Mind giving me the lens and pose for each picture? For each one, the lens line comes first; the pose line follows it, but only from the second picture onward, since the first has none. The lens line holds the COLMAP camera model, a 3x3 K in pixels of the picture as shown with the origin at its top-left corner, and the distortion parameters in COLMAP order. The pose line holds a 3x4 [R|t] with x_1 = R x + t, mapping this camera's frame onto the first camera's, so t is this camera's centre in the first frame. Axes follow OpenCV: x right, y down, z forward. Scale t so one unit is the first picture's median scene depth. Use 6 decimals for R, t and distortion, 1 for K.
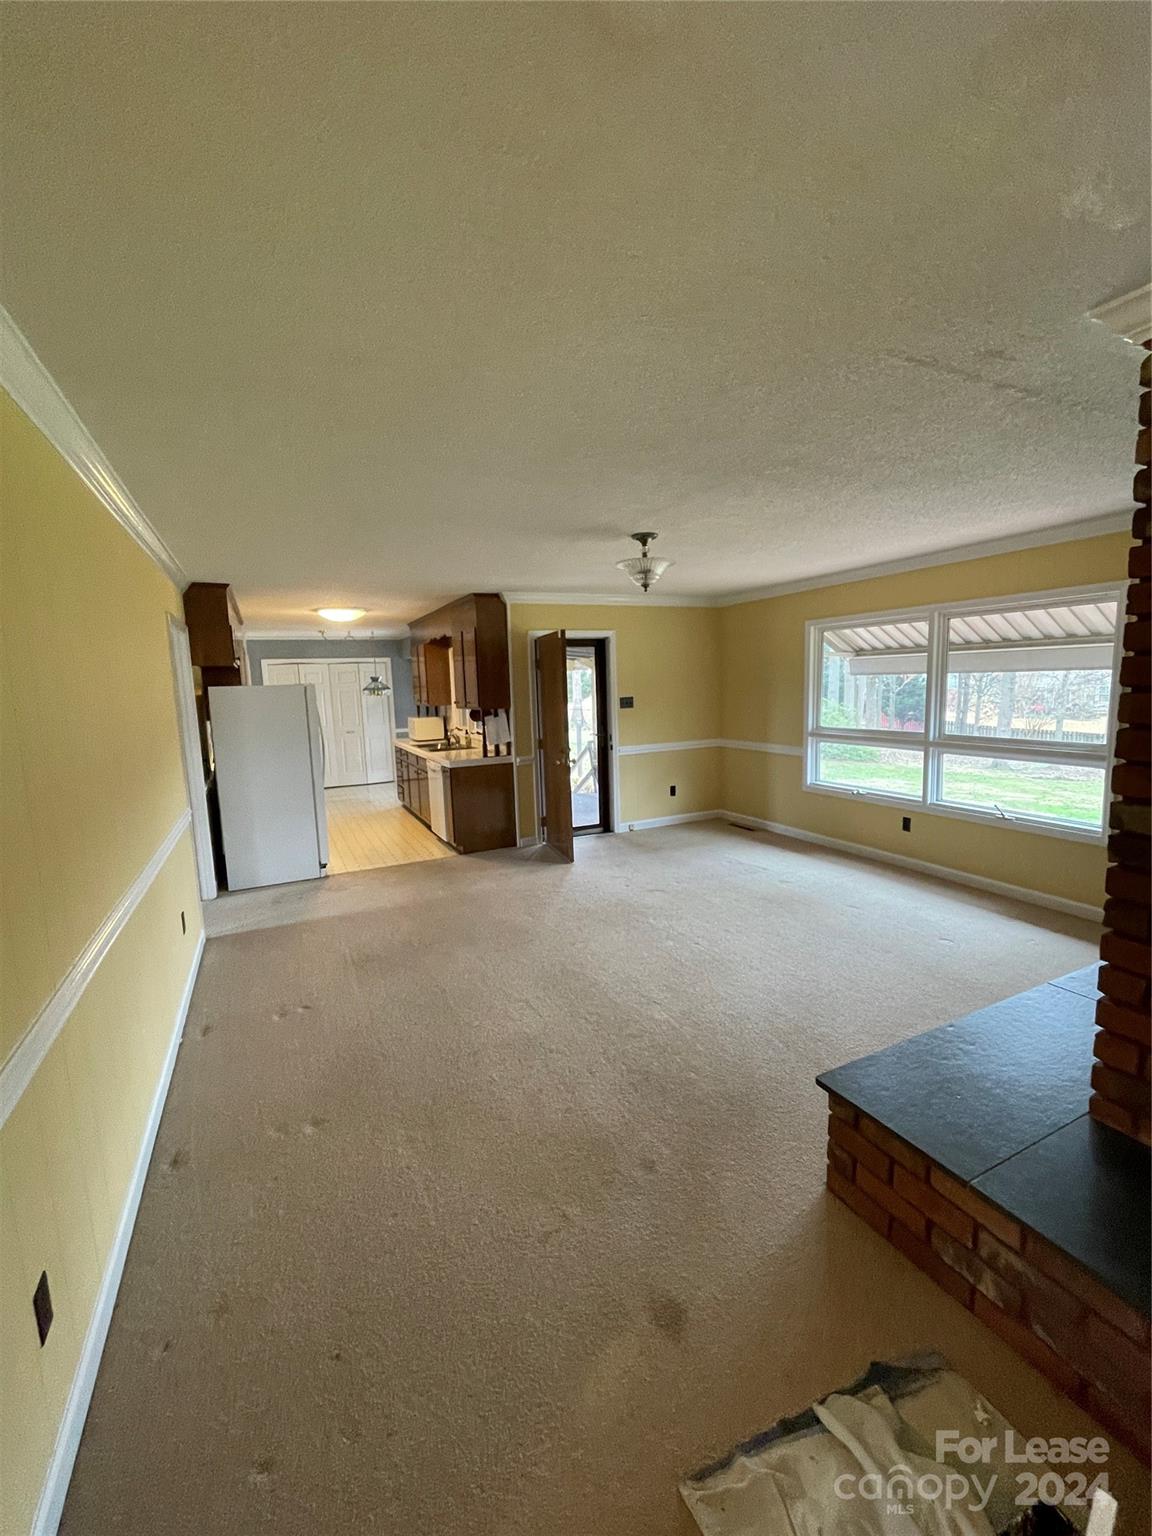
lens RADIAL K [[642.3, 0, 574.7], [0, 642.3, 770.2], [0, 0, 1]] dist [-0.002439, -0.001068]
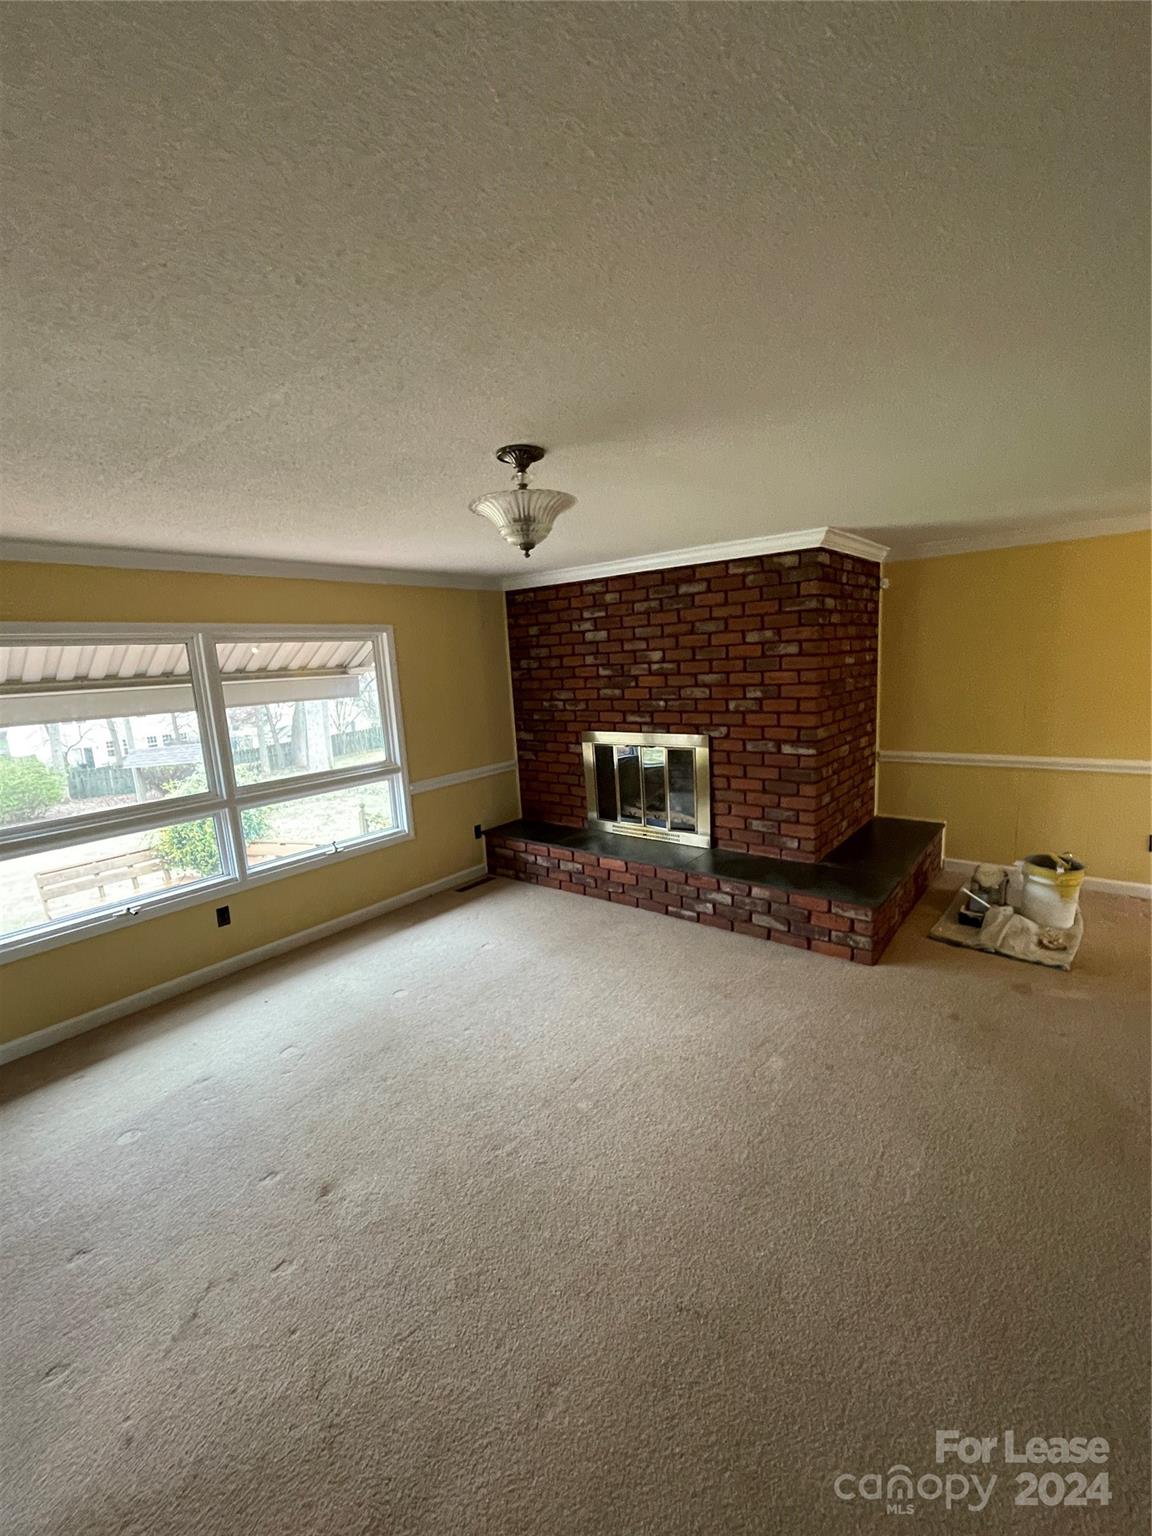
lens RADIAL K [[642.3, 0, 574.7], [0, 642.3, 770.2], [0, 0, 1]] dist [-0.002439, -0.001068]
pose [[-0.432115, -0.099273, 0.896338, -0.274988], [0.193023, 0.960708, 0.199456, -0.132725], [-0.880919, 0.259202, -0.395975, 0.803410]]
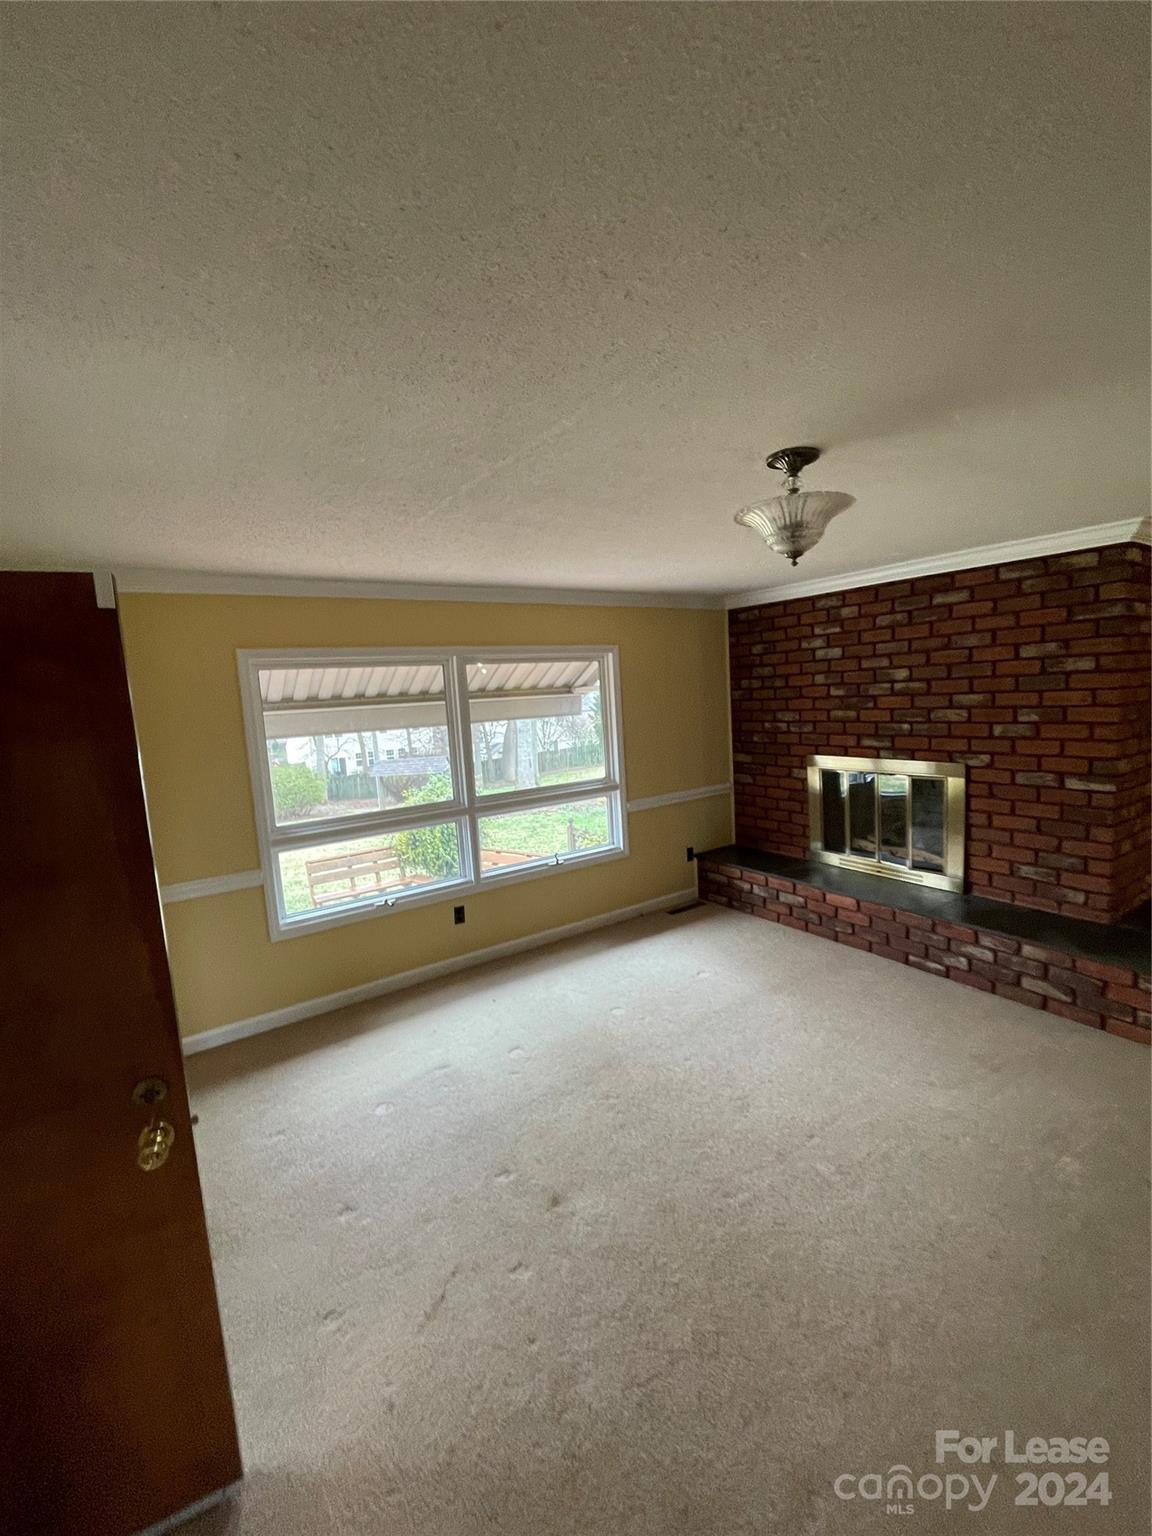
lens RADIAL K [[642.3, 0, 574.7], [0, 642.3, 770.2], [0, 0, 1]] dist [-0.002439, -0.001068]
pose [[-0.146702, -0.078901, 0.986029, -0.253510], [0.197478, 0.974412, 0.107352, -0.135011], [-0.969268, 0.210467, -0.127367, 0.831367]]
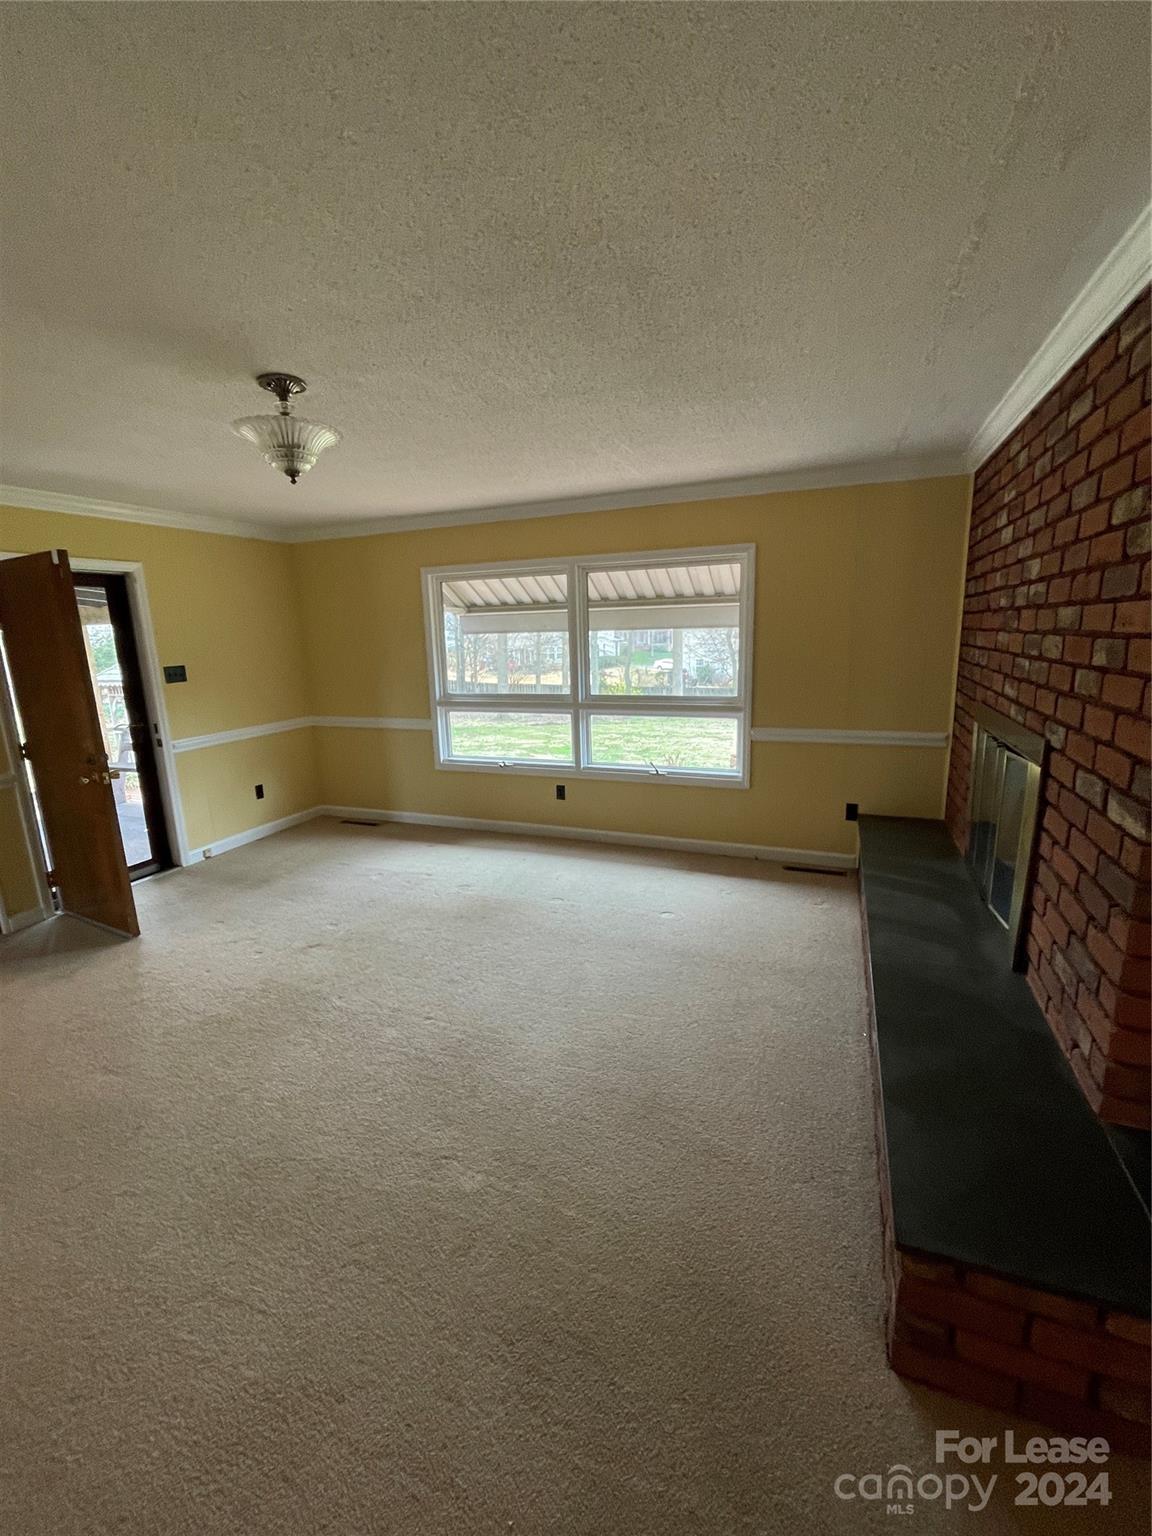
lens RADIAL K [[642.3, 0, 574.7], [0, 642.3, 770.2], [0, 0, 1]] dist [-0.002439, -0.001068]
pose [[0.737449, -0.135127, 0.661748, -0.079775], [0.098583, 0.990824, 0.092463, -0.030610], [-0.668169, -0.002949, 0.744003, 0.255169]]
